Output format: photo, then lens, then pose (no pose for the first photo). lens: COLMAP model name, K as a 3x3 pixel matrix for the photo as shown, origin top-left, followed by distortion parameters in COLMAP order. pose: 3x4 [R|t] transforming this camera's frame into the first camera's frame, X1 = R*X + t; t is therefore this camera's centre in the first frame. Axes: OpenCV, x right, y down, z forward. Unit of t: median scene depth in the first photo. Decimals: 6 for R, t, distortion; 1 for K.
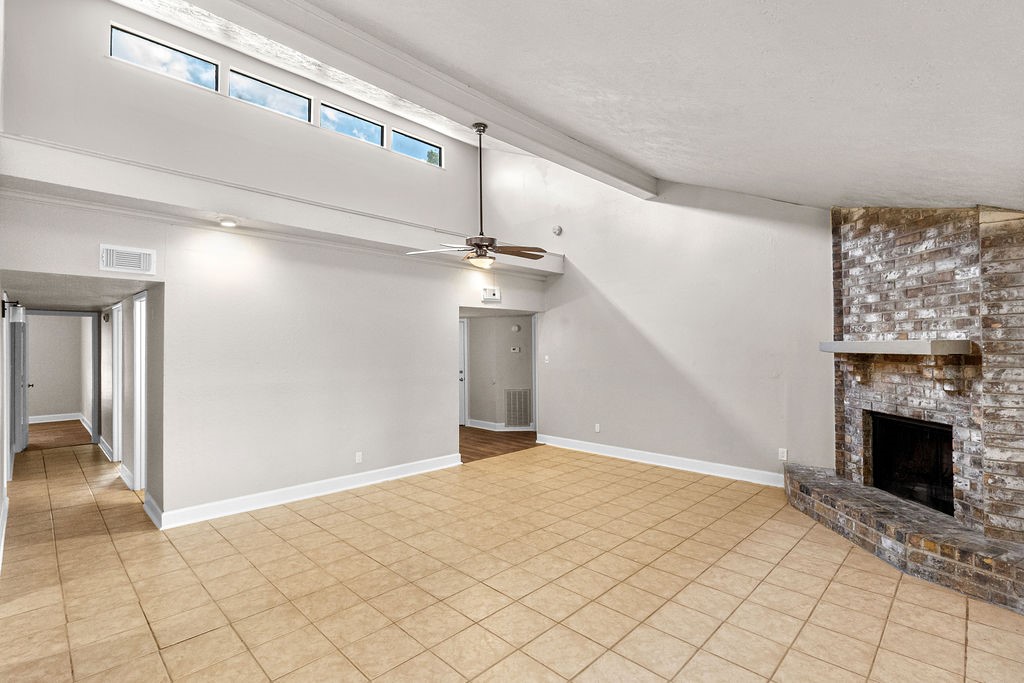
lens RADIAL K [[472.8, 0, 513.1], [0, 472.8, 345.3], [0, 0, 1]] dist [-0.003772, 0.000136]
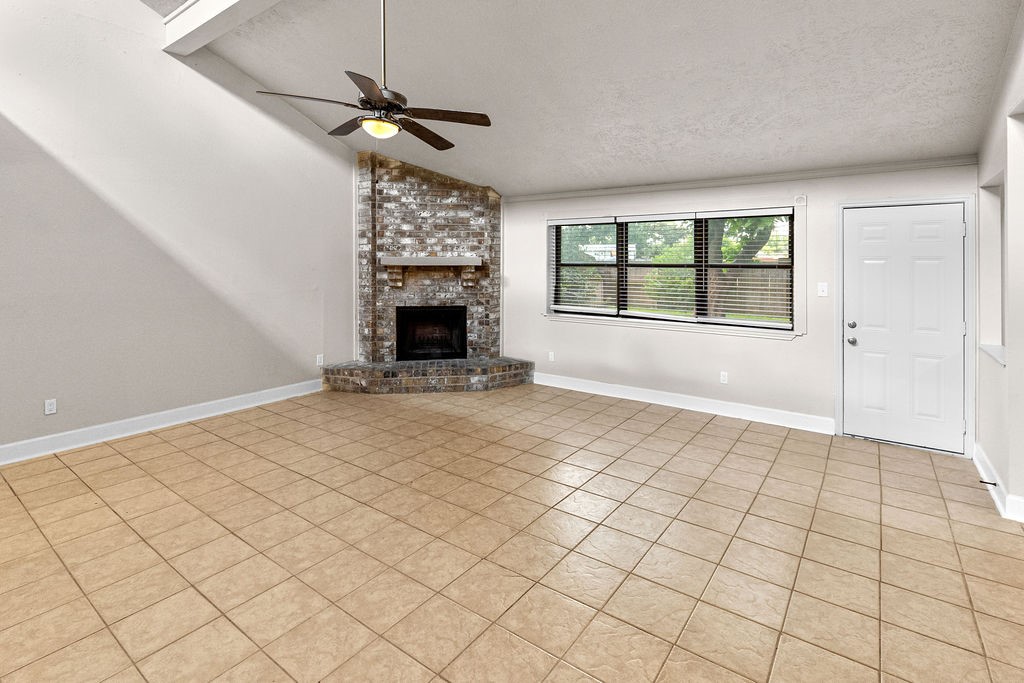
lens RADIAL K [[472.8, 0, 524.3], [0, 472.8, 259.8], [0, 0, 1]] dist [-0.003772, 0.000136]
pose [[-0.117091, 0.007133, 0.993096, -0.745898], [-0.000186, 0.999974, -0.007205, 0.010029], [-0.993121, -0.001029, -0.117087, 0.869244]]
